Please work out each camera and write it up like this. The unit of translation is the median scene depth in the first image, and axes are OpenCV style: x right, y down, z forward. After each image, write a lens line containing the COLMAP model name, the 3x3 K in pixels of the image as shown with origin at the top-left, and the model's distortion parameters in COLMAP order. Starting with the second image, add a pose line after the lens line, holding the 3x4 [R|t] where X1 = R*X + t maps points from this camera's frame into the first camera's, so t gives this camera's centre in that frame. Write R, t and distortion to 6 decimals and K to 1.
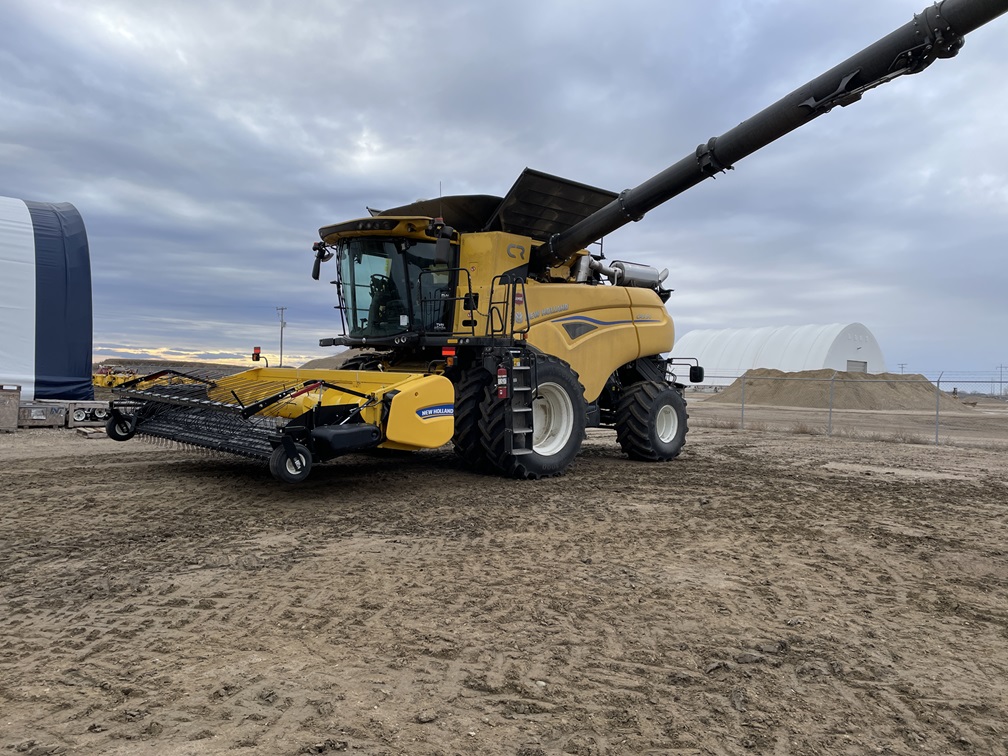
lens RADIAL K [[764.5, 0, 505.9], [0, 764.5, 377.4], [0, 0, 1]] dist [0.069101, -0.070351]
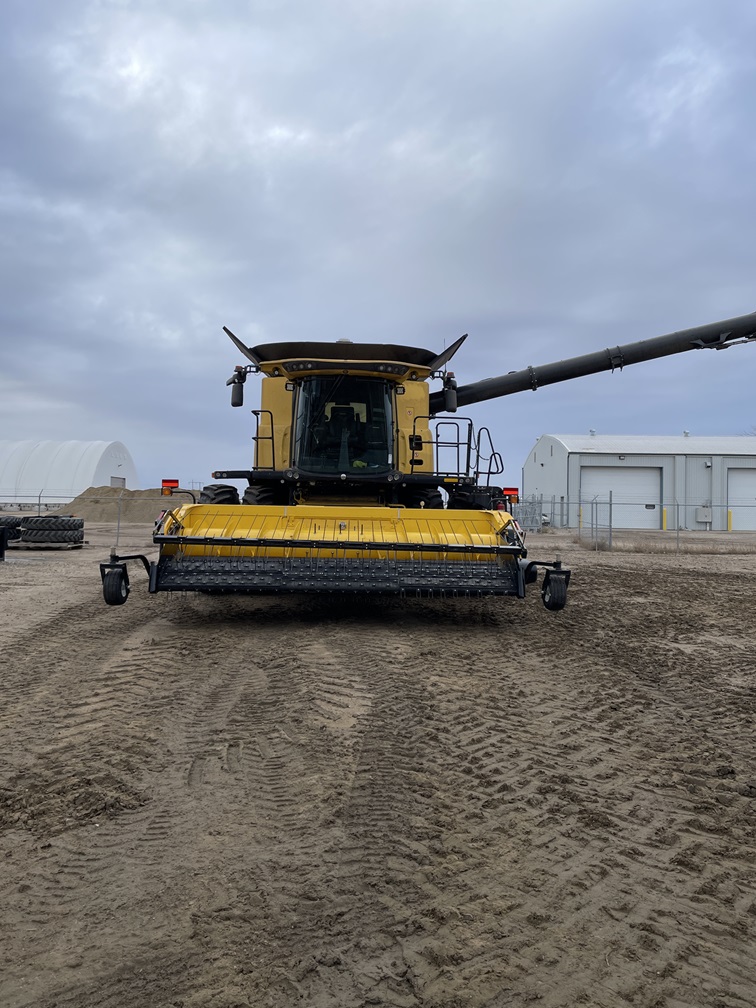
lens RADIAL K [[764.5, 0, 381.8], [0, 764.5, 498.7], [0, 0, 1]] dist [0.069101, -0.070351]
pose [[0.660105, -0.010333, 0.751102, -0.913233], [0.002737, 0.999932, 0.011351, -0.030587], [-0.751168, -0.005437, 0.660089, 0.299898]]
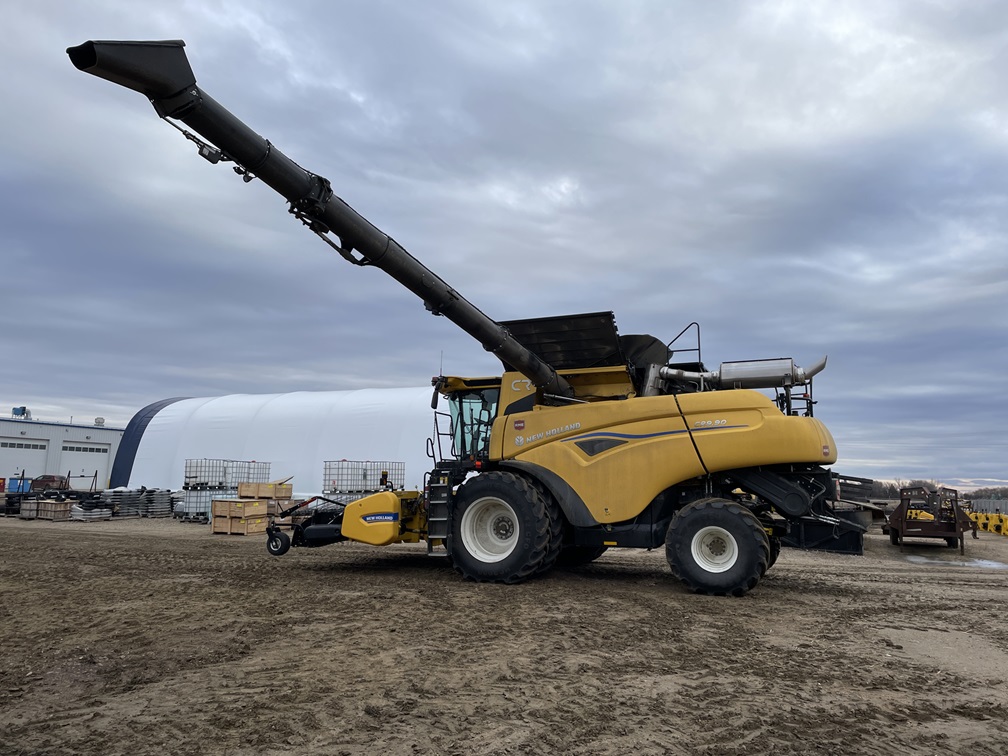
lens RADIAL K [[764.5, 0, 487.0], [0, 764.5, 370.1], [0, 0, 1]] dist [0.069101, -0.070351]
pose [[0.383727, -0.164485, -0.908680, 1.086045], [-0.004353, 0.983676, -0.179899, 0.024660], [0.923436, 0.072988, 0.376747, 0.519097]]
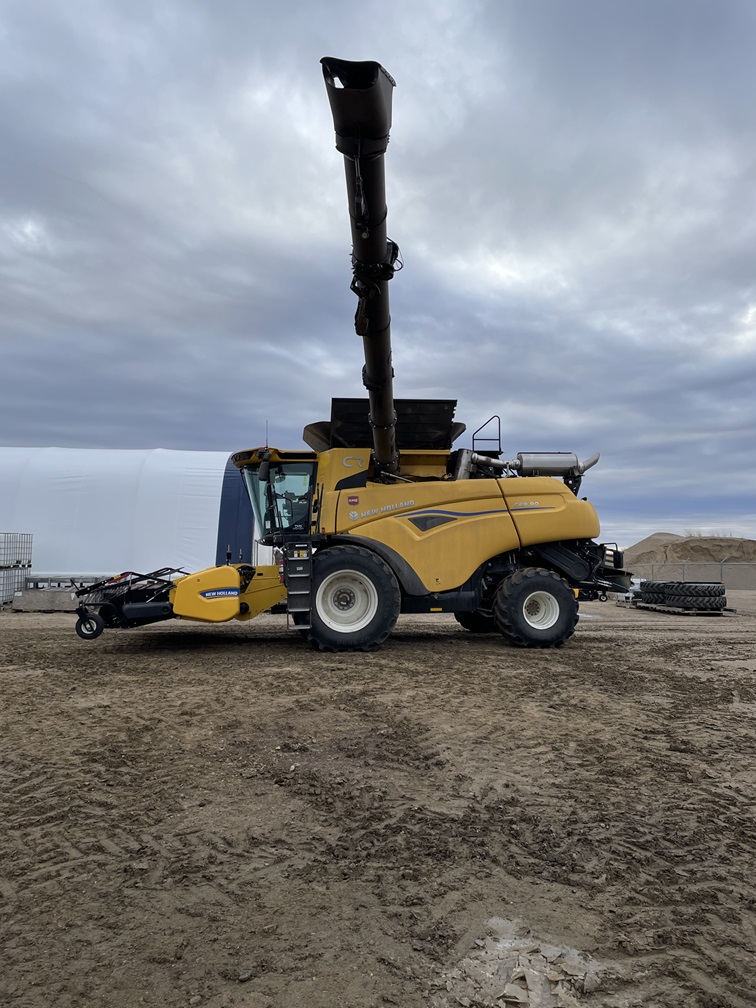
lens RADIAL K [[764.5, 0, 368.4], [0, 764.5, 498.4], [0, 0, 1]] dist [0.069101, -0.070351]
pose [[0.794705, -0.078794, -0.601860, 0.768424], [0.017733, 0.994129, -0.106734, 0.022178], [0.606737, 0.074149, 0.791437, 0.068746]]
